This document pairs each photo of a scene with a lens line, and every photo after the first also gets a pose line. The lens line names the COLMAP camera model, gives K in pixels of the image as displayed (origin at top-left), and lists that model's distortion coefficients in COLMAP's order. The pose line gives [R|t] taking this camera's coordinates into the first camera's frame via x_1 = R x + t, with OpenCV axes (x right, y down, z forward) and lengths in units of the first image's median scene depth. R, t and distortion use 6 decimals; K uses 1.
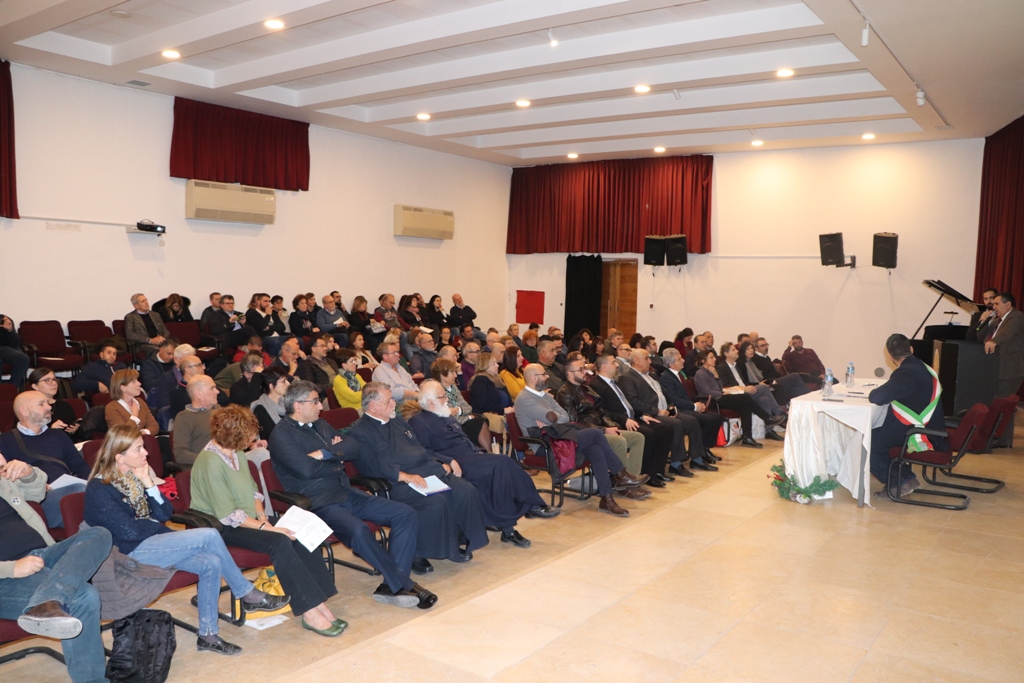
lens RADIAL K [[836.6, 0, 512.0], [0, 836.6, 341.5], [0, 0, 1]] dist [-0.192050, 0.168303]
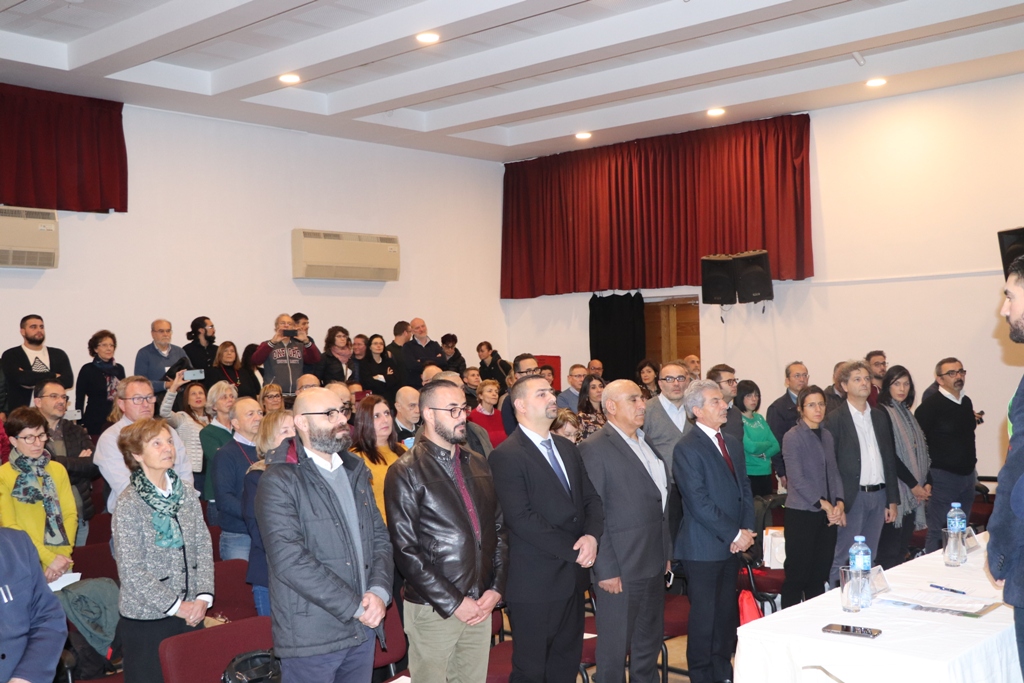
lens RADIAL K [[1130.7, 0, 512.0], [0, 1130.7, 341.5], [0, 0, 1]] dist [-0.022200, 0.037966]
pose [[0.992269, -0.047734, -0.114559, 0.114743], [0.039440, 0.996507, -0.073607, -0.010354], [0.117673, 0.068519, 0.990686, 0.171947]]
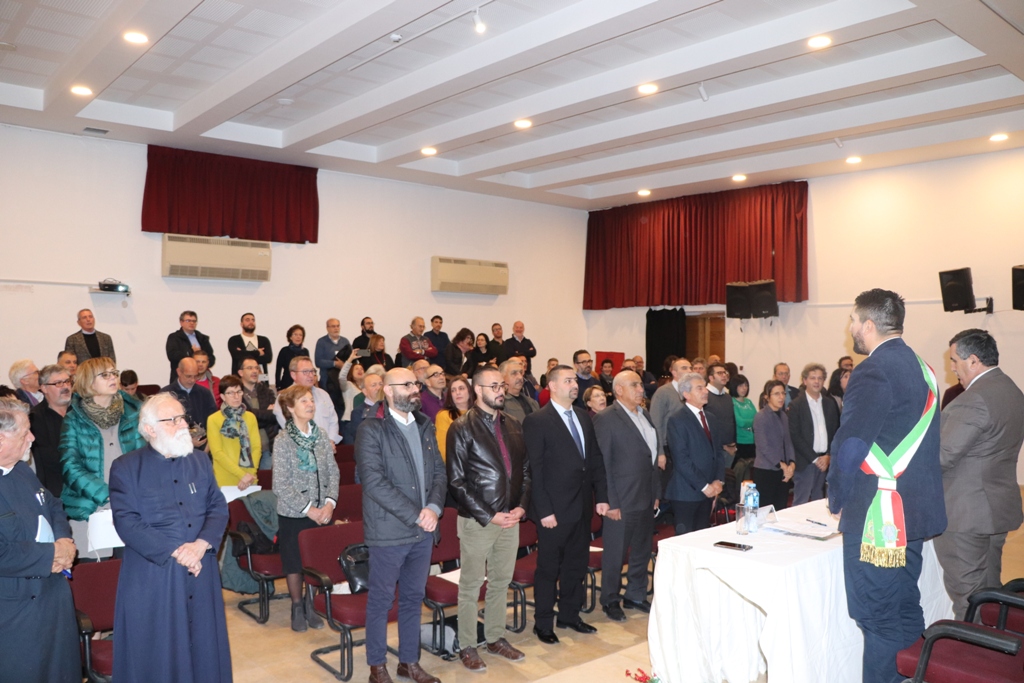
lens RADIAL K [[836.6, 0, 512.0], [0, 836.6, 341.5], [0, 0, 1]] dist [-0.192050, 0.168303]
pose [[0.973122, -0.017026, -0.229659, 0.140196], [0.000066, 0.997284, -0.073654, -0.008984], [0.230290, 0.071660, 0.970480, 0.159677]]
